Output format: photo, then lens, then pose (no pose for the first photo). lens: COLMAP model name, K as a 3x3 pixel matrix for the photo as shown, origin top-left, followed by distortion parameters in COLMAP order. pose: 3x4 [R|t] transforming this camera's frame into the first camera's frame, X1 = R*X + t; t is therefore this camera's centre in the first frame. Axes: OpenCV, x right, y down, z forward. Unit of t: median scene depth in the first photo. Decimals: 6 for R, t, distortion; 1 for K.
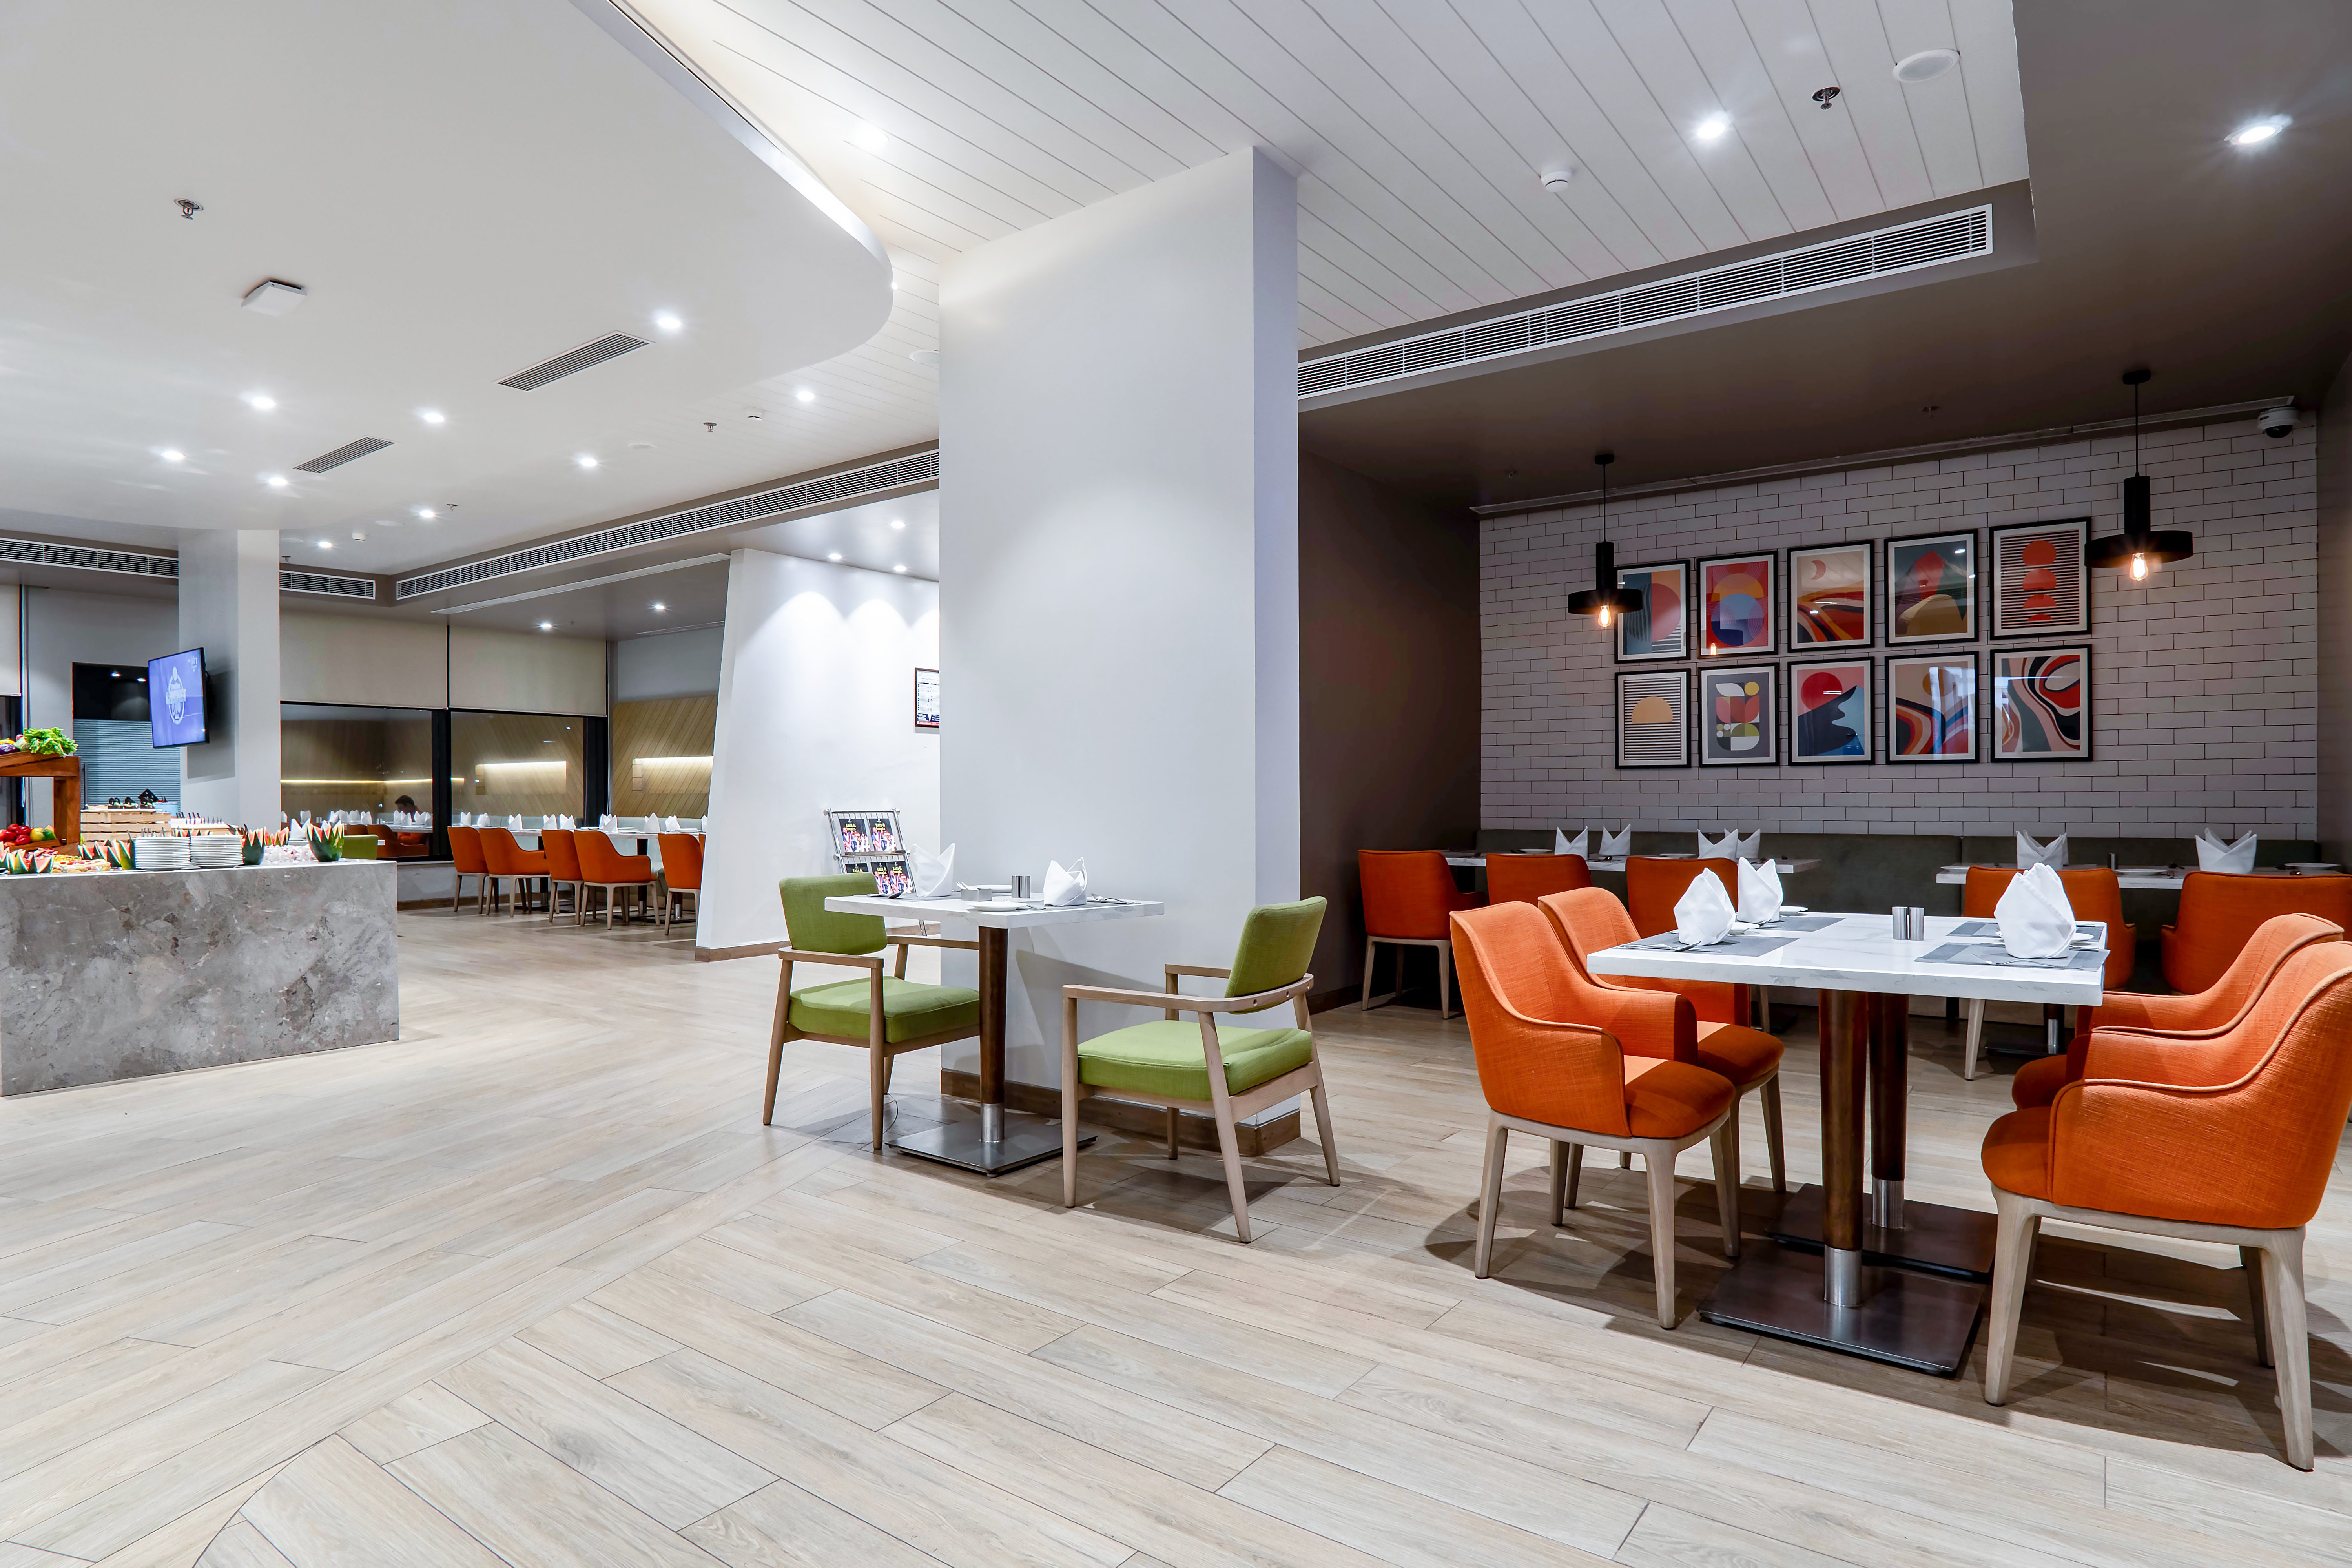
lens RADIAL K [[1290.7, 0, 1172.5], [0, 1290.7, 798.6], [0, 0, 1]] dist [-0.026080, 0.002458]
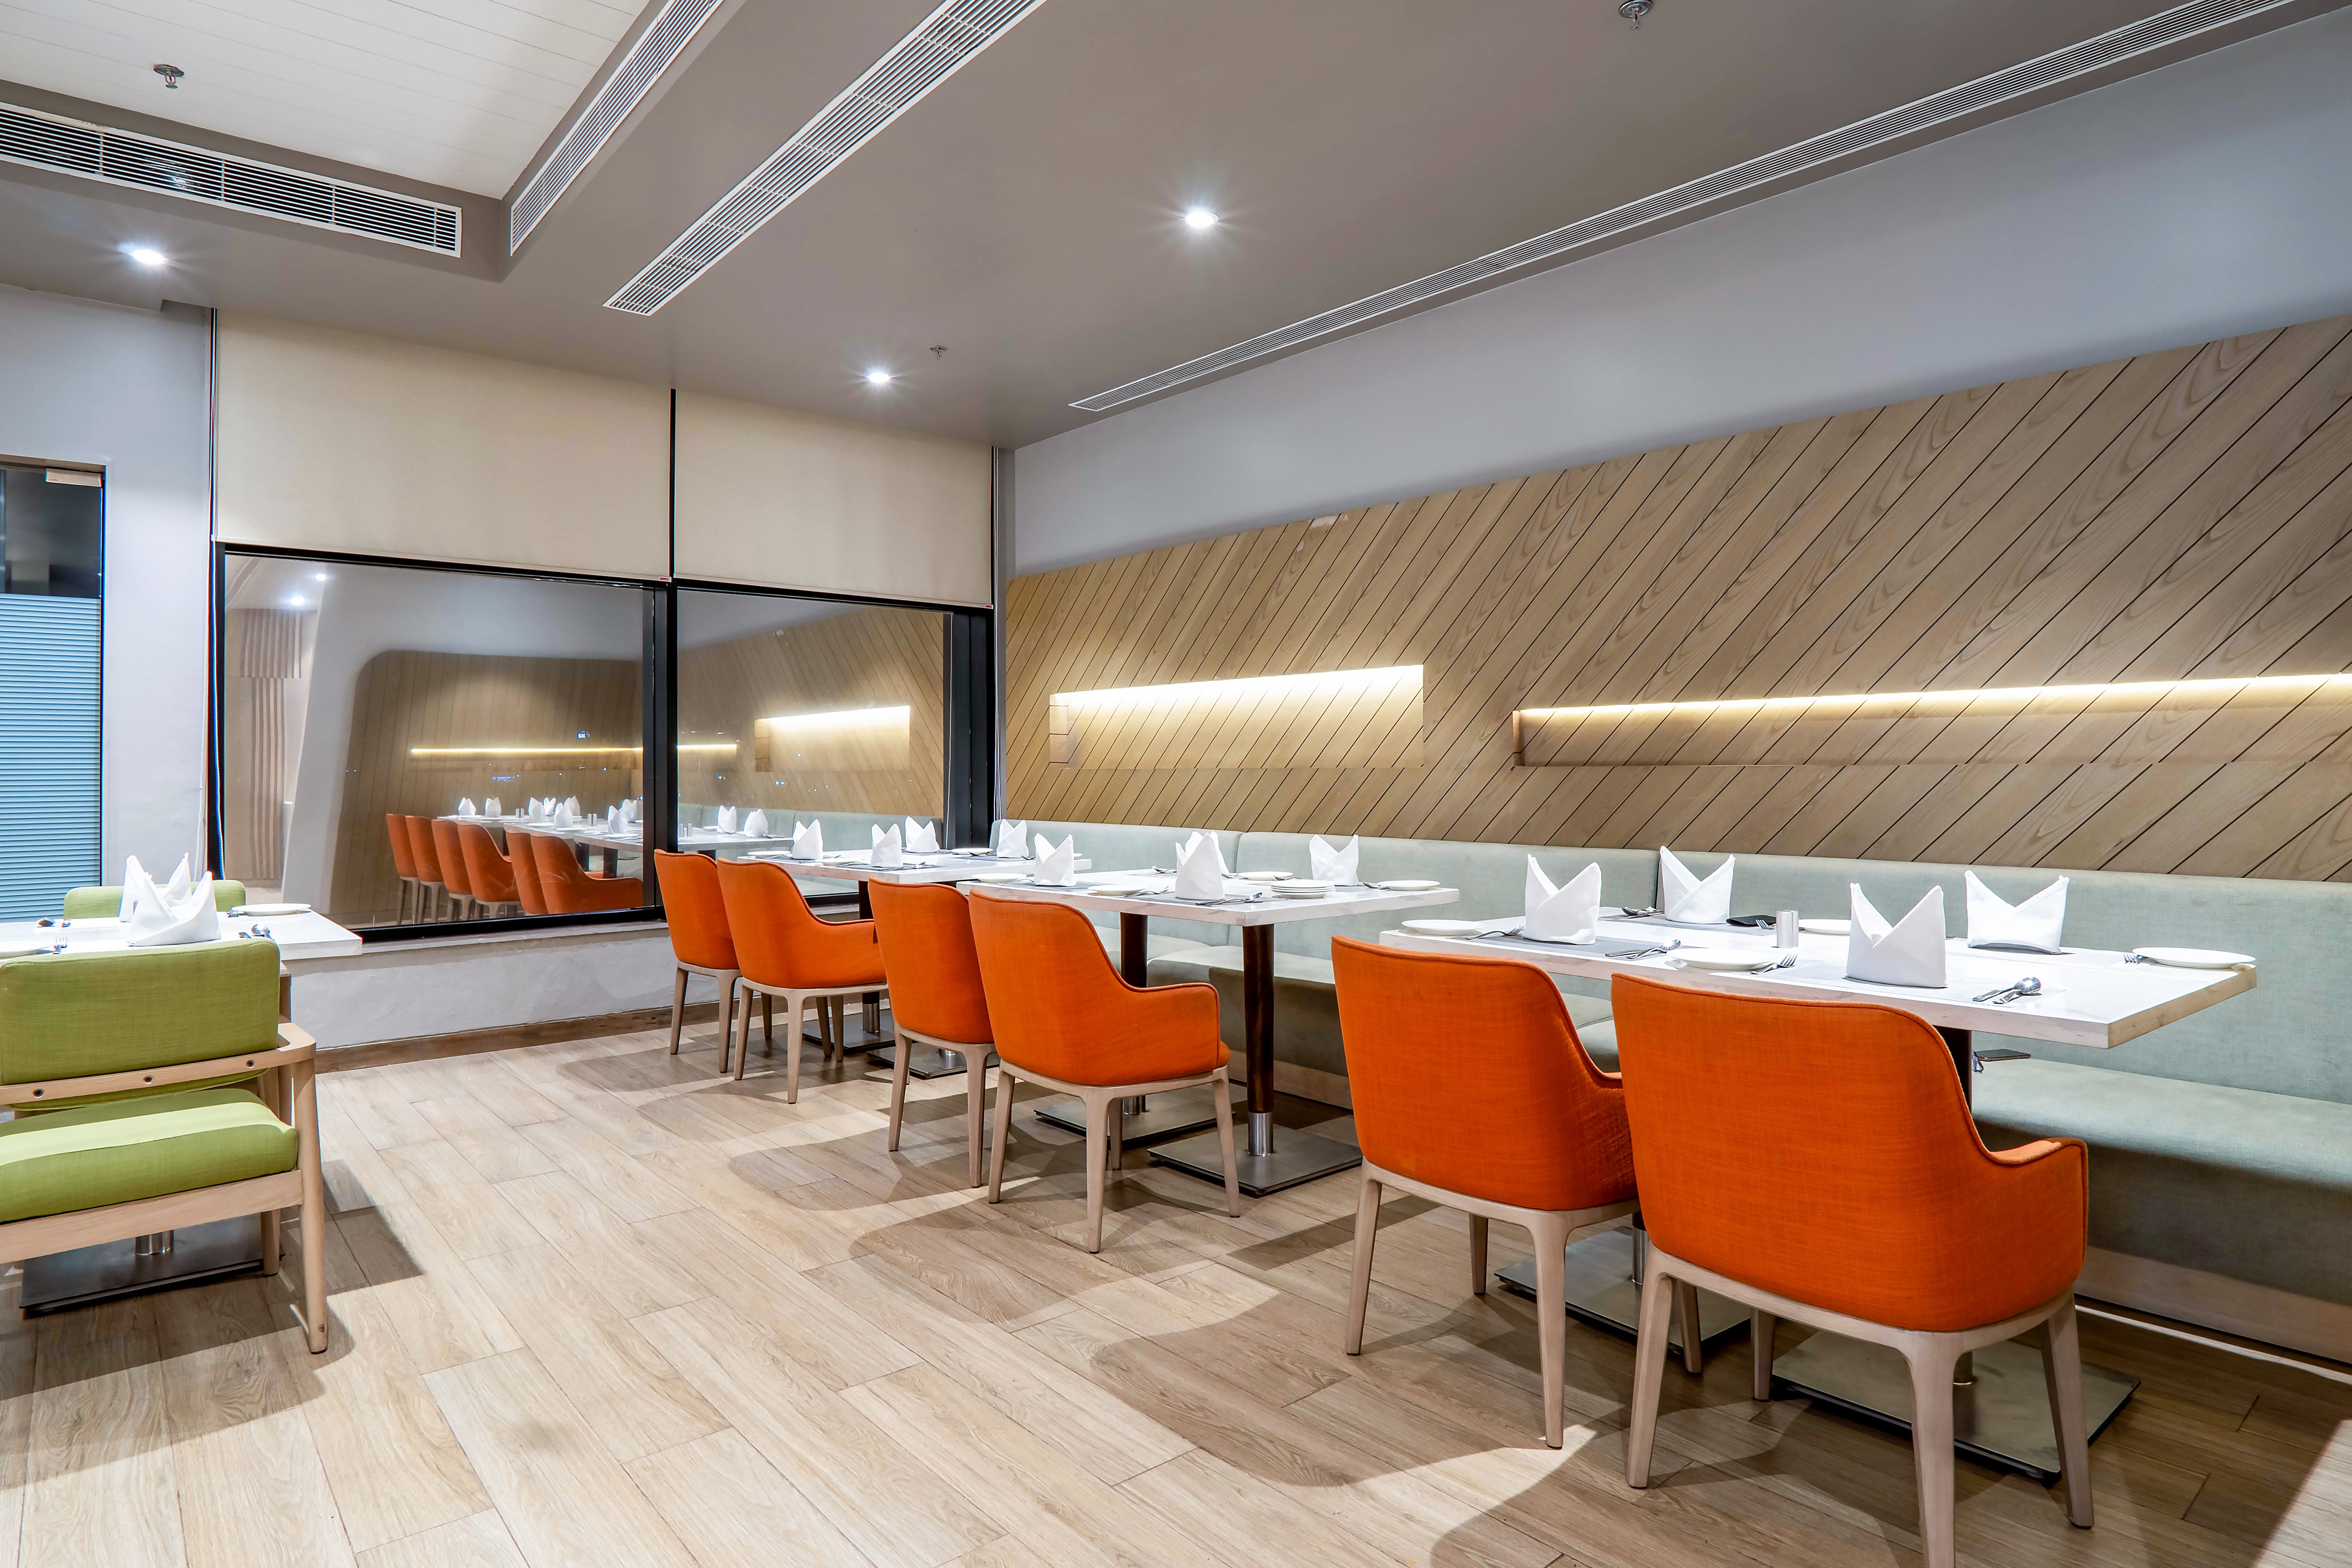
lens RADIAL K [[1290.7, 0, 1172.5], [0, 1290.7, 798.6], [0, 0, 1]] dist [-0.026080, 0.002458]
pose [[0.975501, 0.005088, -0.219937, -0.275404], [-0.001566, 0.999868, 0.016185, -0.000917], [0.219991, -0.015444, 0.975380, 0.558543]]
